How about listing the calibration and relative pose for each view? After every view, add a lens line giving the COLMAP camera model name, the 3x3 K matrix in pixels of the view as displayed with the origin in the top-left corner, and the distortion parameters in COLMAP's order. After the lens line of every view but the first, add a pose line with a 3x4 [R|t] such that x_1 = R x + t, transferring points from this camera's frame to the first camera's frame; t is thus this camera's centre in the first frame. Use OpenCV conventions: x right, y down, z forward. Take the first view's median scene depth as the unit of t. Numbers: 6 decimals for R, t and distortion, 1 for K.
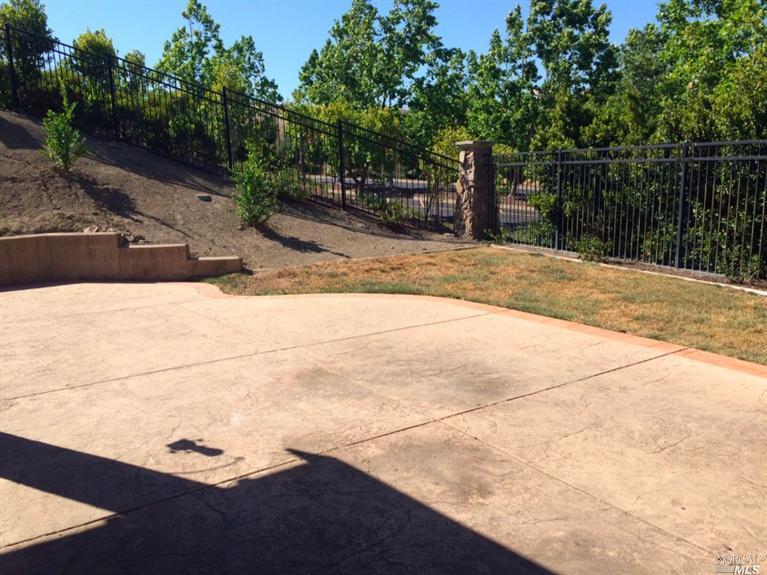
lens RADIAL K [[656.0, 0, 379.3], [0, 656.0, 286.4], [0, 0, 1]] dist [0.068172, -0.087218]
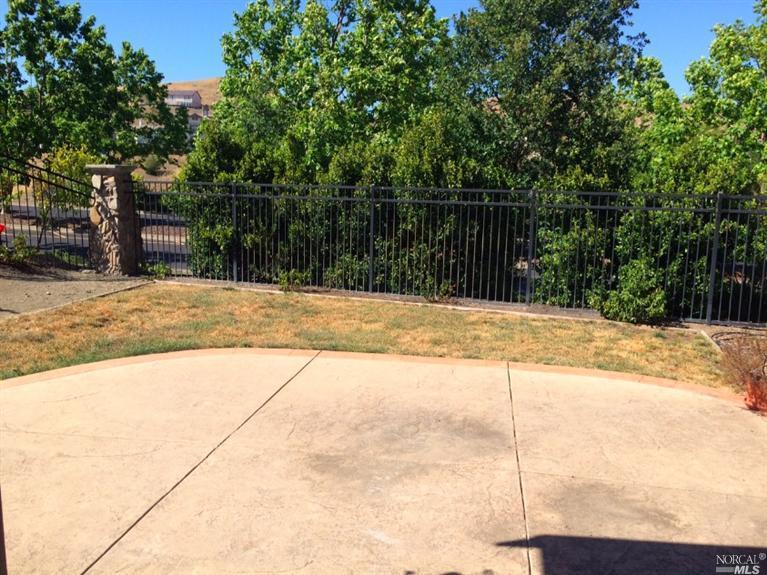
lens RADIAL K [[656.0, 0, 379.8], [0, 656.0, 291.9], [0, 0, 1]] dist [0.068172, -0.087218]
pose [[0.701827, -0.084852, 0.707276, -0.607255], [0.092700, 0.995316, 0.027423, -0.101528], [-0.706290, 0.046319, 0.706405, 0.303730]]
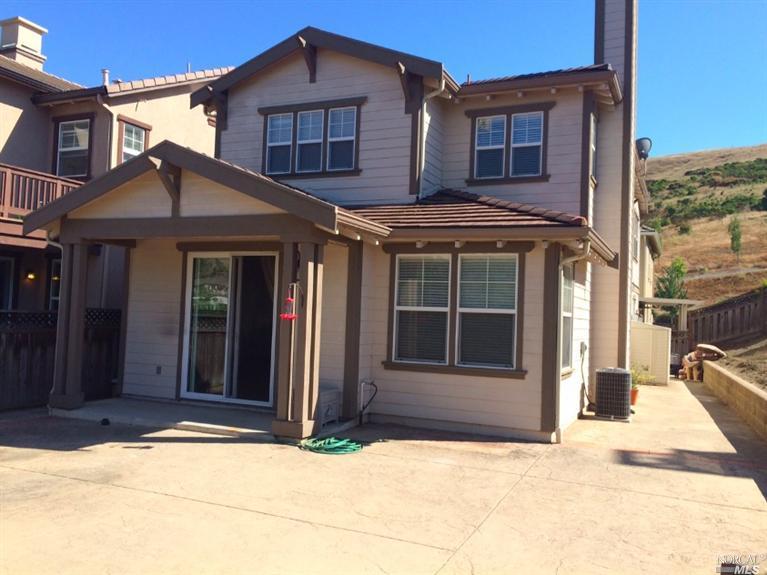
lens RADIAL K [[656.0, 0, 381.7], [0, 656.0, 285.4], [0, 0, 1]] dist [0.068172, -0.087218]
pose [[-0.861838, -0.026142, -0.506509, 0.104449], [-0.102810, 0.986942, 0.123996, -0.439228], [0.496654, 0.158939, -0.853272, 2.199543]]
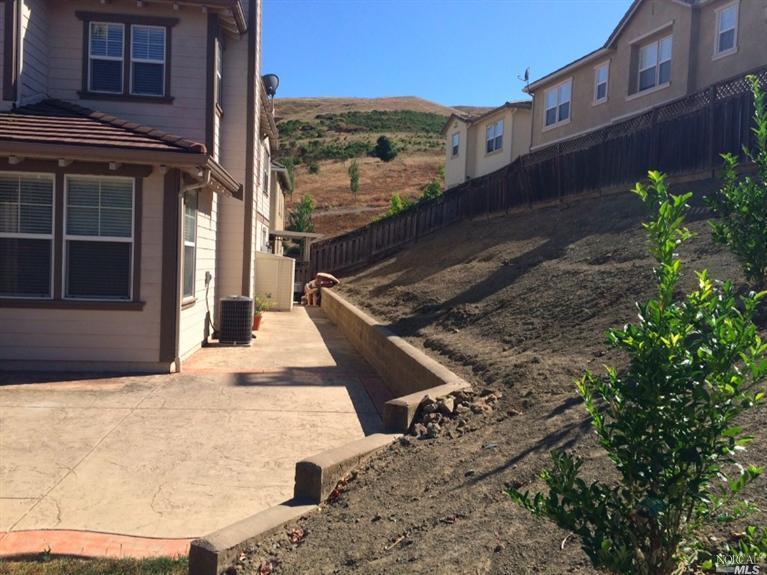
lens RADIAL K [[656.0, 0, 381.2], [0, 656.0, 283.6], [0, 0, 1]] dist [0.068172, -0.087218]
pose [[-0.486475, 0.040796, -0.872742, 0.055531], [-0.179033, 0.973057, 0.145280, -0.435692], [0.855155, 0.226925, -0.466064, 2.223622]]
